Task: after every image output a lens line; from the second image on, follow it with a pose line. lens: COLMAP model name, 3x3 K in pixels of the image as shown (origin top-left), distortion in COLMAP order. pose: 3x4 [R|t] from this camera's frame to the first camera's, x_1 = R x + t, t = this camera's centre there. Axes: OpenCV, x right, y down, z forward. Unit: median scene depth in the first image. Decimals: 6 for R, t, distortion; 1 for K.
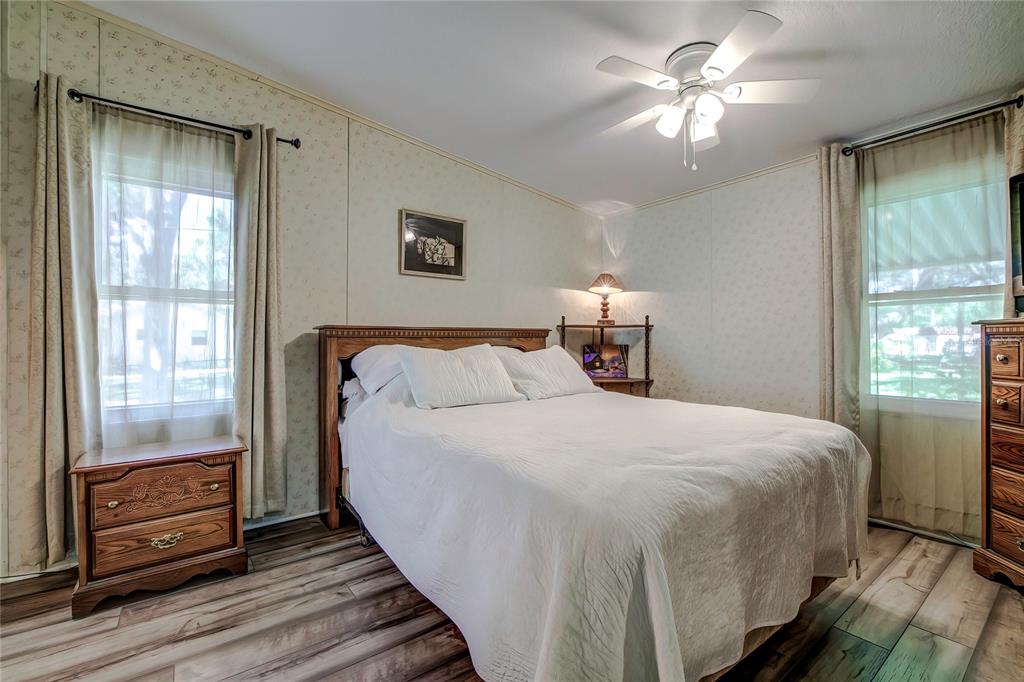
lens RADIAL K [[451.7, 0, 509.5], [0, 451.7, 339.2], [0, 0, 1]] dist [-0.019378, 0.003218]
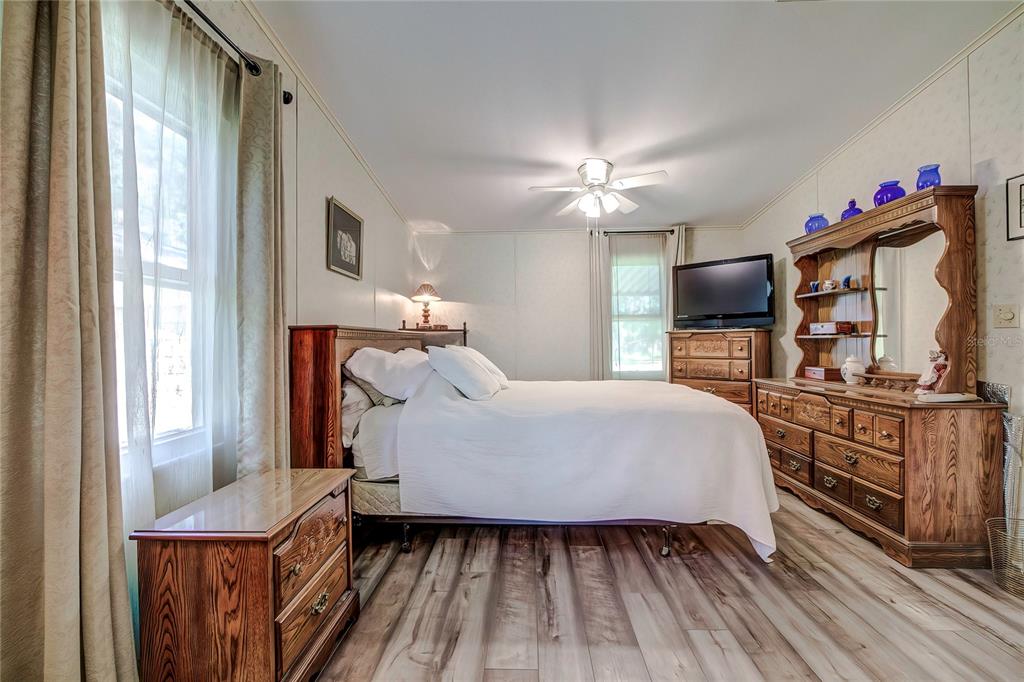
lens RADIAL K [[451.7, 0, 515.4], [0, 451.7, 341.1], [0, 0, 1]] dist [-0.019378, 0.003218]
pose [[0.614977, -0.003117, 0.788539, -0.877668], [0.006058, 0.999981, -0.000771, 0.001480], [-0.788522, 0.005251, 0.614984, 0.192158]]
